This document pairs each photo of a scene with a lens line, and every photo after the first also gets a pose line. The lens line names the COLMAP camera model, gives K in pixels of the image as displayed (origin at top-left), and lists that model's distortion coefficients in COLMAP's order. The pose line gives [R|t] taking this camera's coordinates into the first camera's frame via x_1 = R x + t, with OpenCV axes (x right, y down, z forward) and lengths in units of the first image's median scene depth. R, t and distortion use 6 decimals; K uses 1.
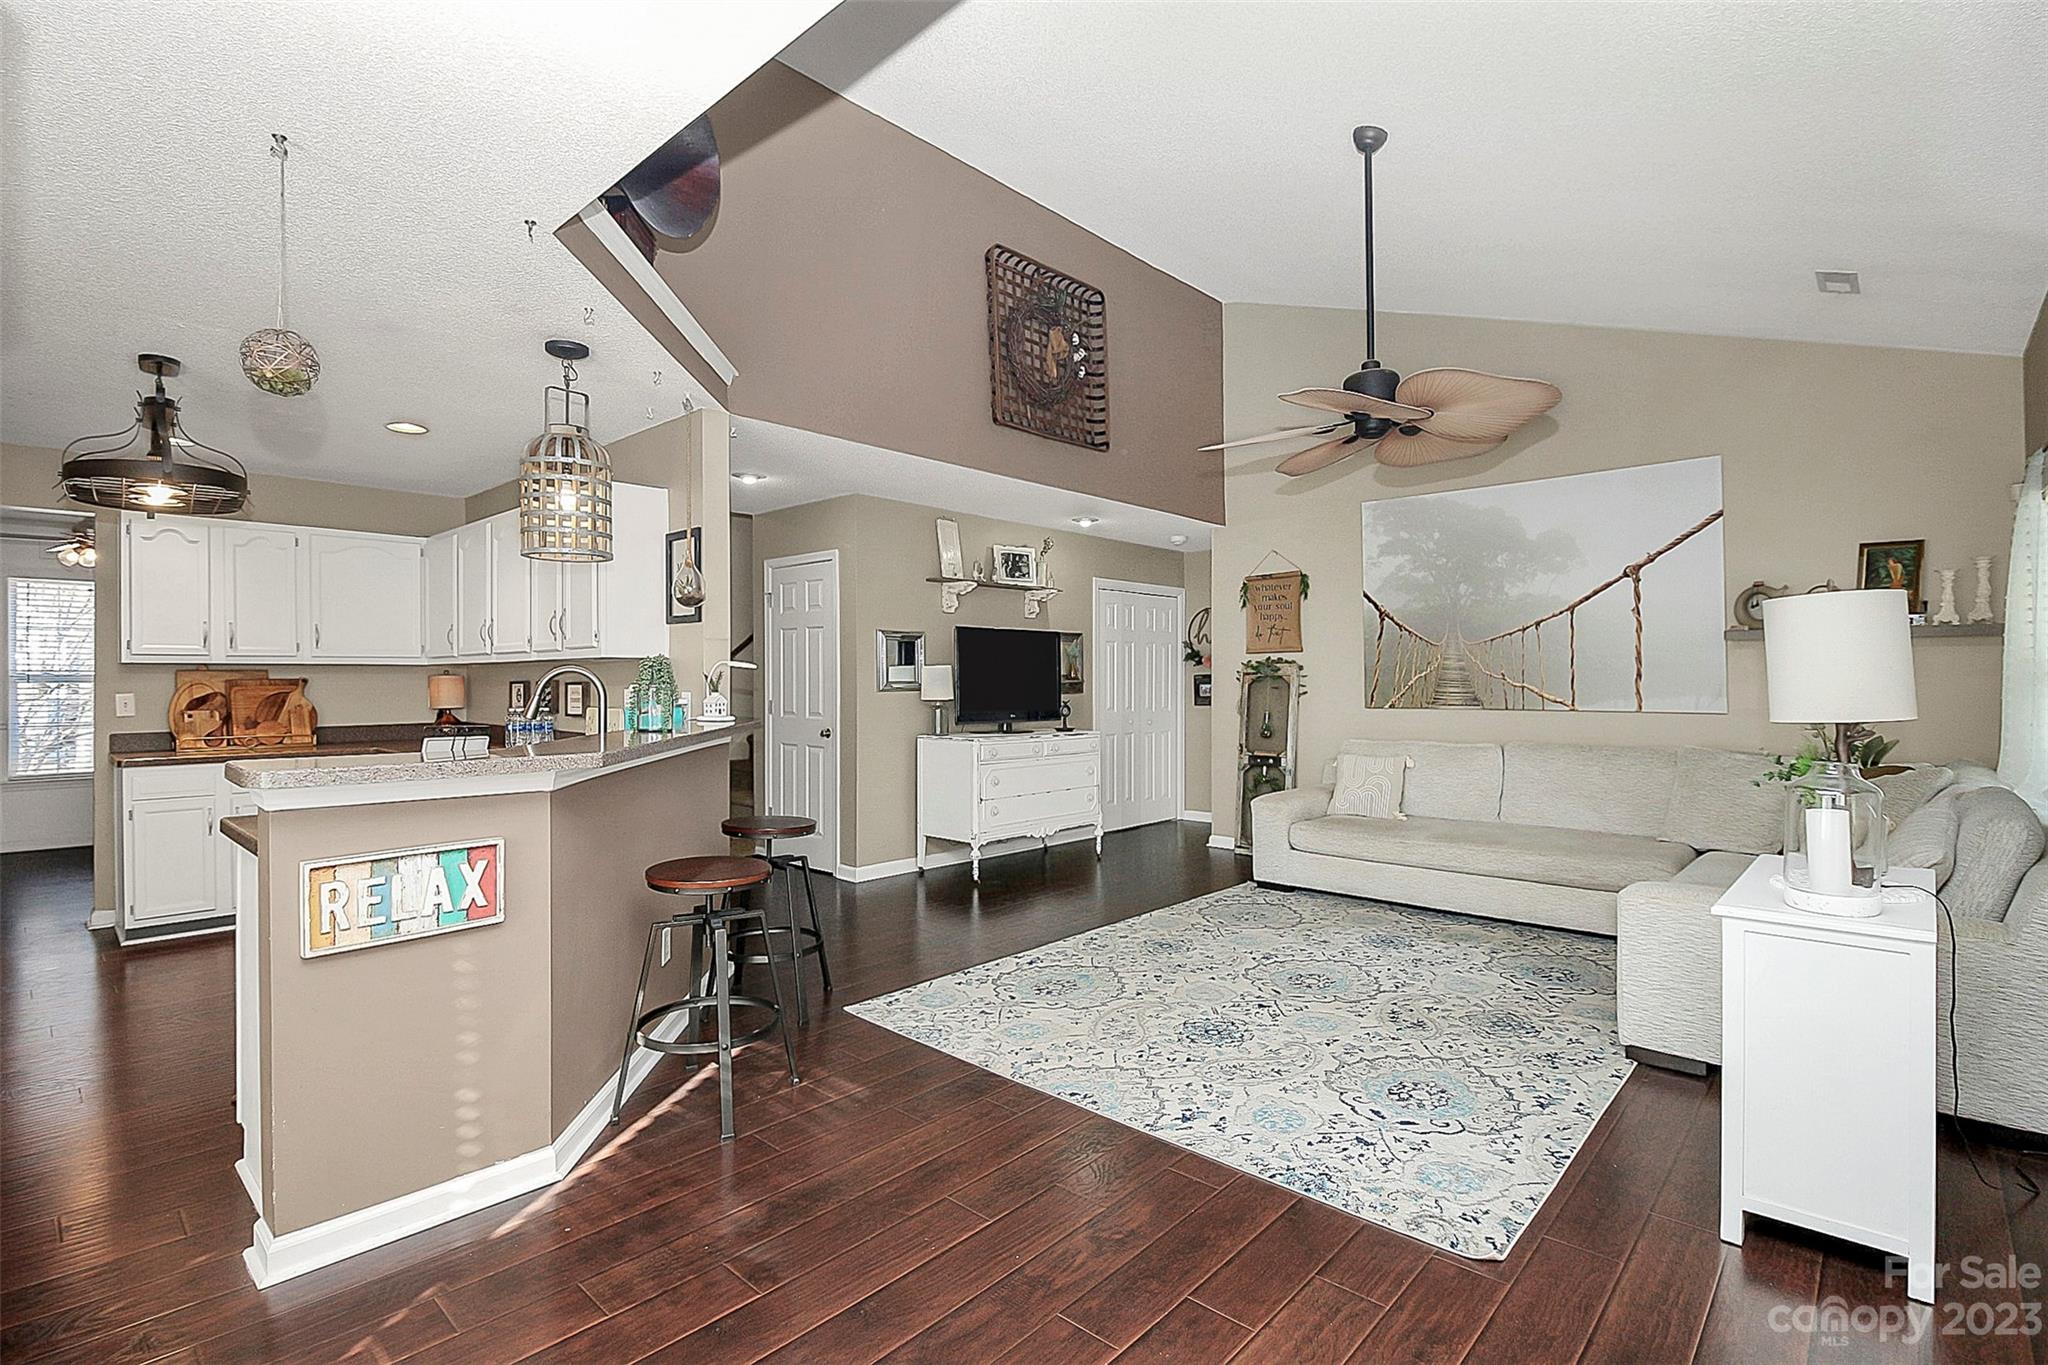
lens RADIAL K [[955.0, 0, 1020.9], [0, 955.0, 671.7], [0, 0, 1]] dist [-0.007529, -0.000765]
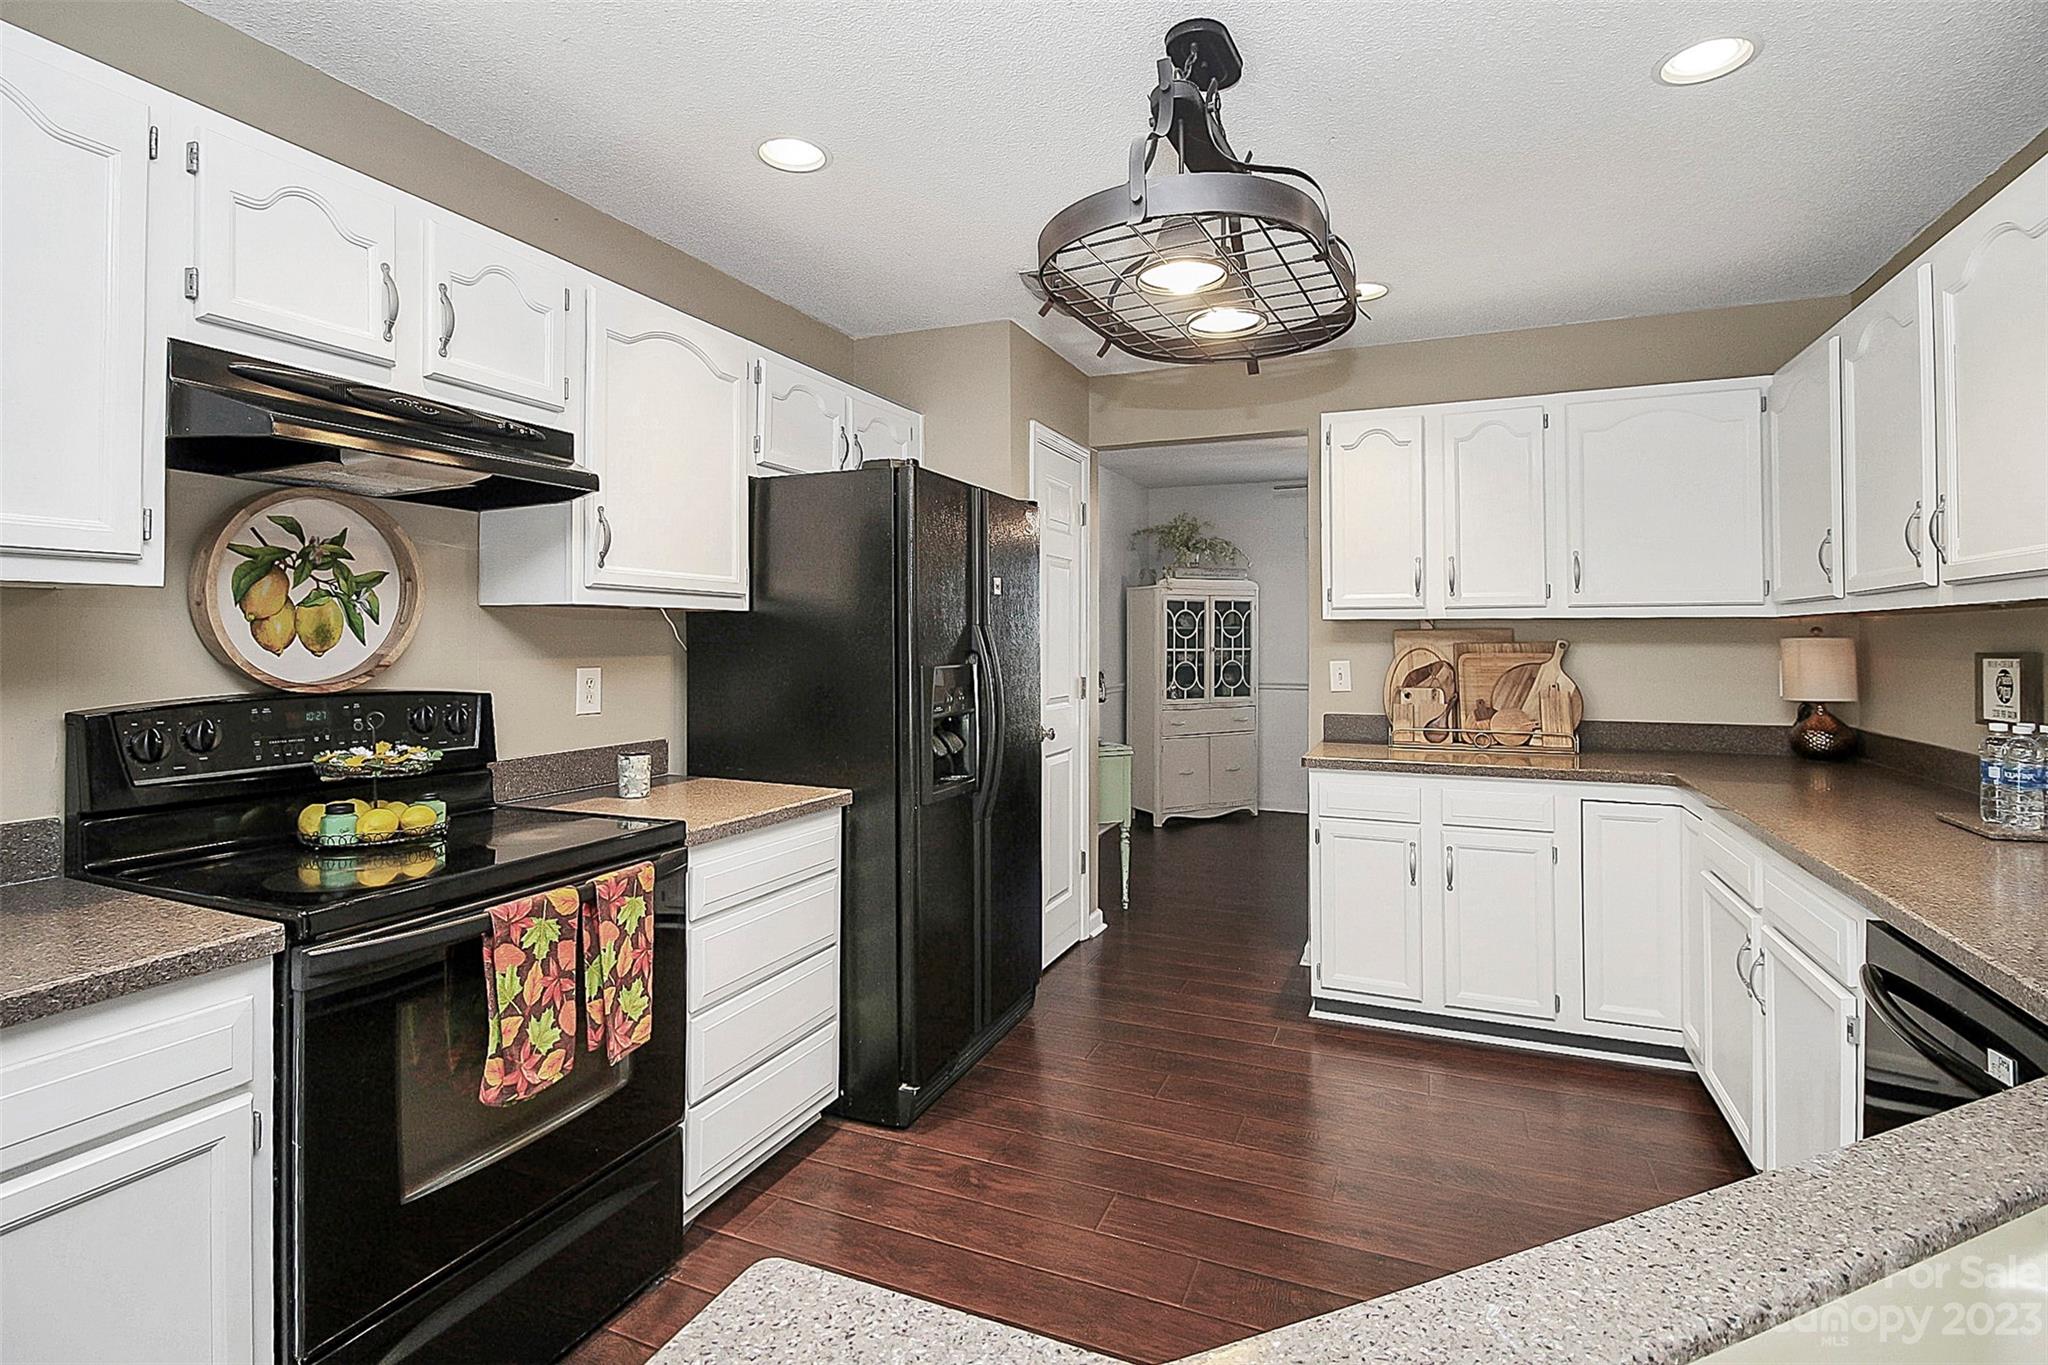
lens RADIAL K [[973.1, 0, 1012.9], [0, 973.1, 623.2], [0, 0, 1]] dist [-0.015941, -0.000598]
pose [[0.333755, -0.009847, -0.942608, -0.296708], [0.001768, 0.999950, -0.009820, 0.000572], [0.942658, 0.001611, 0.333756, 0.479162]]
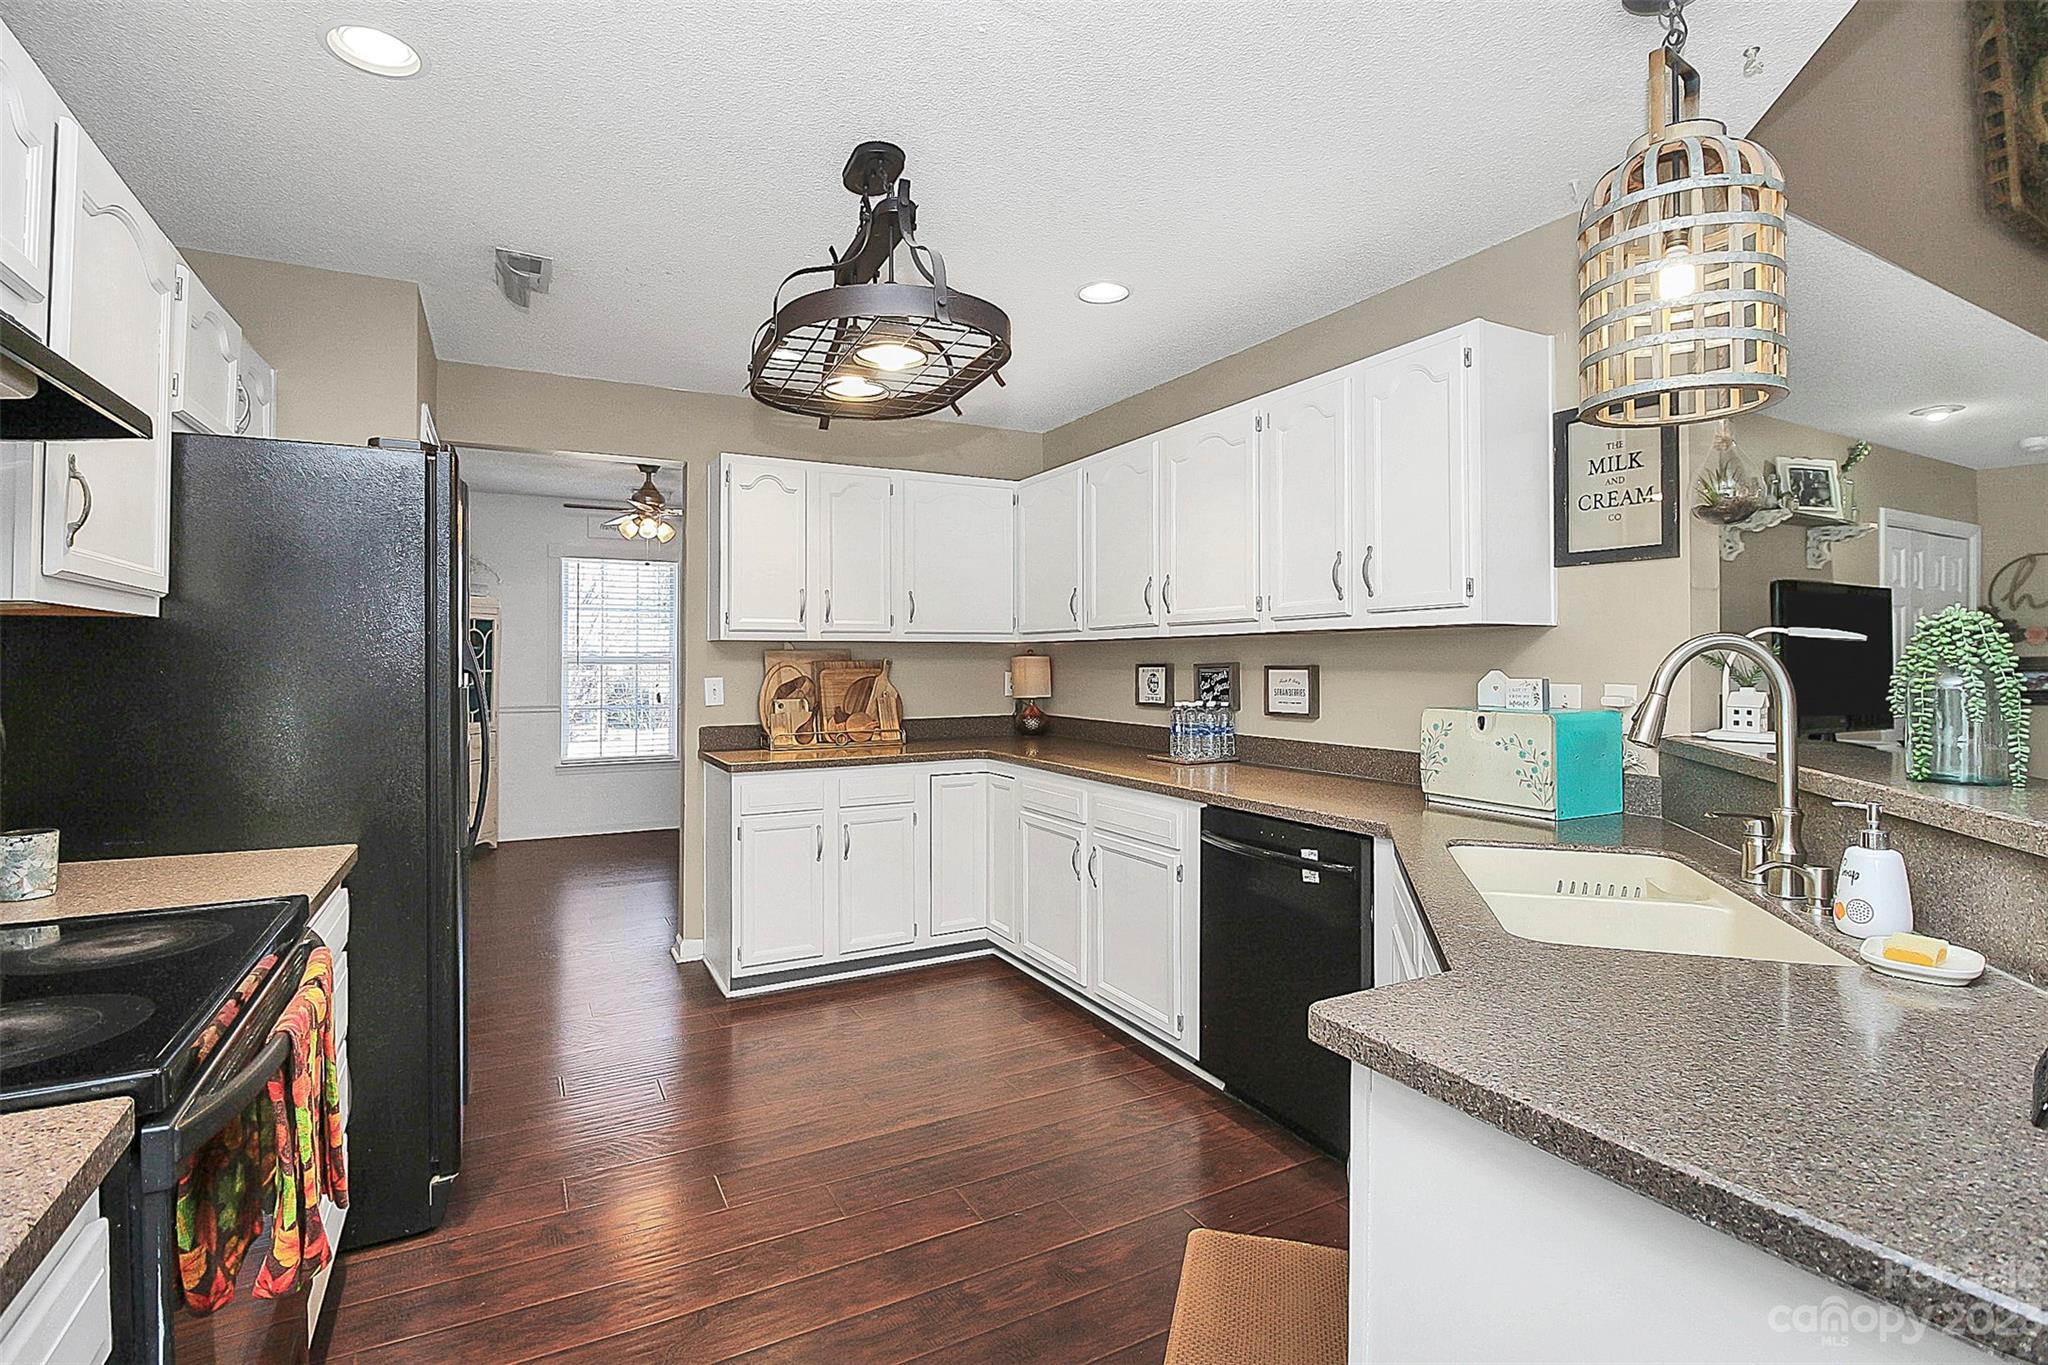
lens RADIAL K [[954.3, 0, 1021.3], [0, 954.3, 655.7], [0, 0, 1]] dist [-0.012596, -0.000893]
pose [[0.946775, 0.000522, -0.321896, -0.407241], [-0.000143, 0.999999, 0.001201, 0.002806], [0.321896, -0.001091, 0.946774, 0.287521]]
